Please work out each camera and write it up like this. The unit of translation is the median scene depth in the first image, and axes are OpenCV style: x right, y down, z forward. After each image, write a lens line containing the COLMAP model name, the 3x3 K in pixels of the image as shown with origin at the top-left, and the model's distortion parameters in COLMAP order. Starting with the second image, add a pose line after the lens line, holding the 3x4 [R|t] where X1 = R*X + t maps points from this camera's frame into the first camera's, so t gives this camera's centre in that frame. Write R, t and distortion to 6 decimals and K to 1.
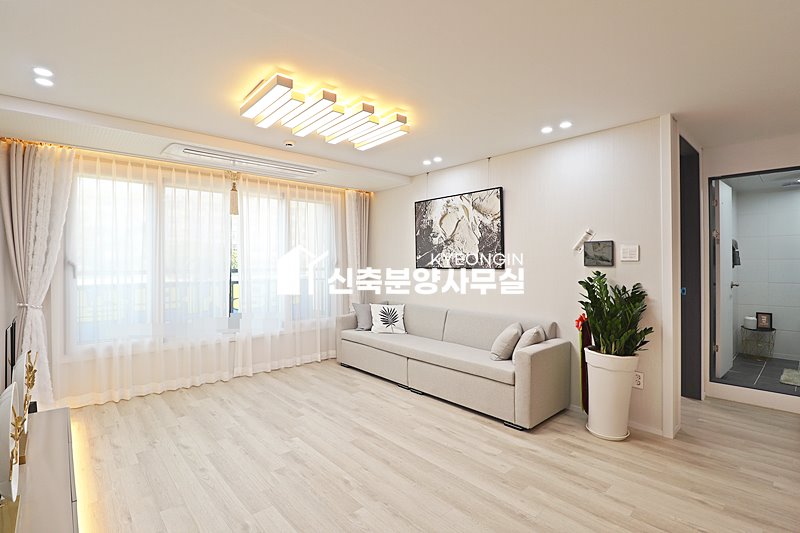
lens RADIAL K [[374.6, 0, 398.2], [0, 374.6, 259.5], [0, 0, 1]] dist [0.002664, -0.016162]
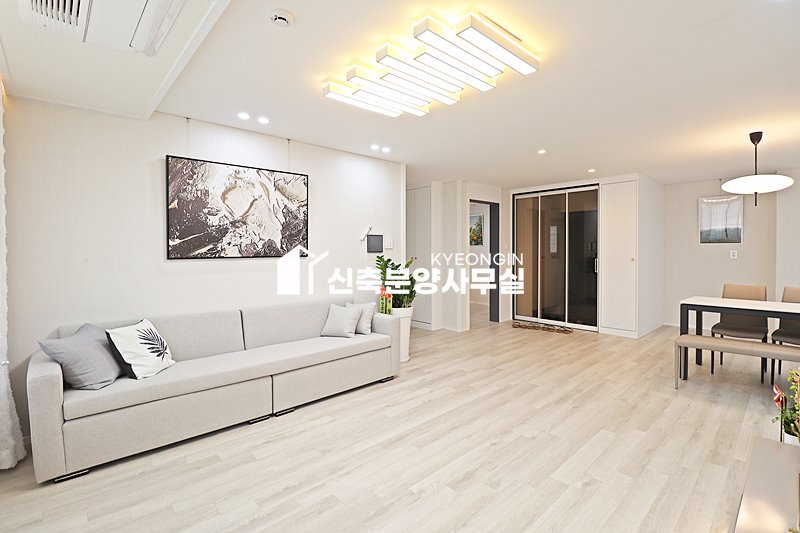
lens RADIAL K [[371.9, 0, 392.2], [0, 371.9, 254.6], [0, 0, 1]] dist [-0.019982, -0.000911]
pose [[-0.000382, -0.008493, 0.999964, -0.732828], [-0.003754, 0.999957, 0.008491, 0.011459], [-0.999993, -0.003751, -0.000414, 0.773048]]
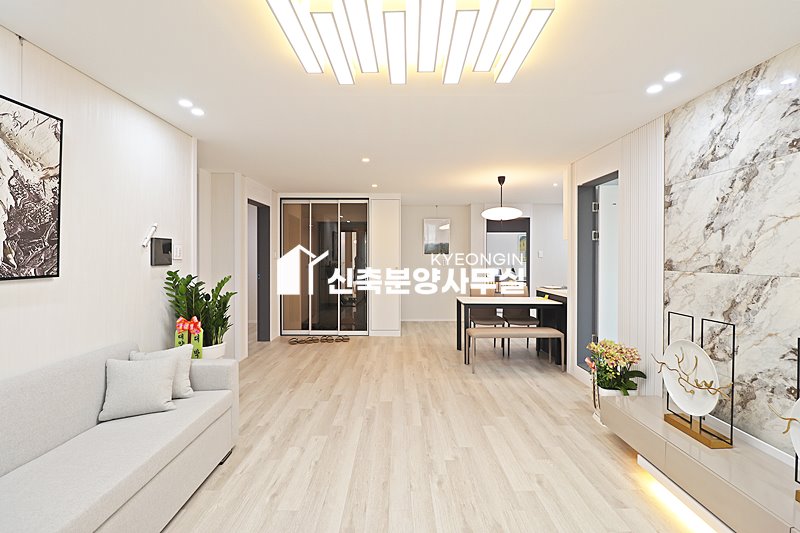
lens RADIAL K [[374.6, 0, 398.2], [0, 374.6, 259.5], [0, 0, 1]] dist [0.002664, -0.016162]
pose [[-0.747132, -0.004031, 0.664664, -0.423035], [-0.004262, 0.999990, 0.001273, -0.000739], [-0.664662, -0.001881, -0.747142, 1.075784]]
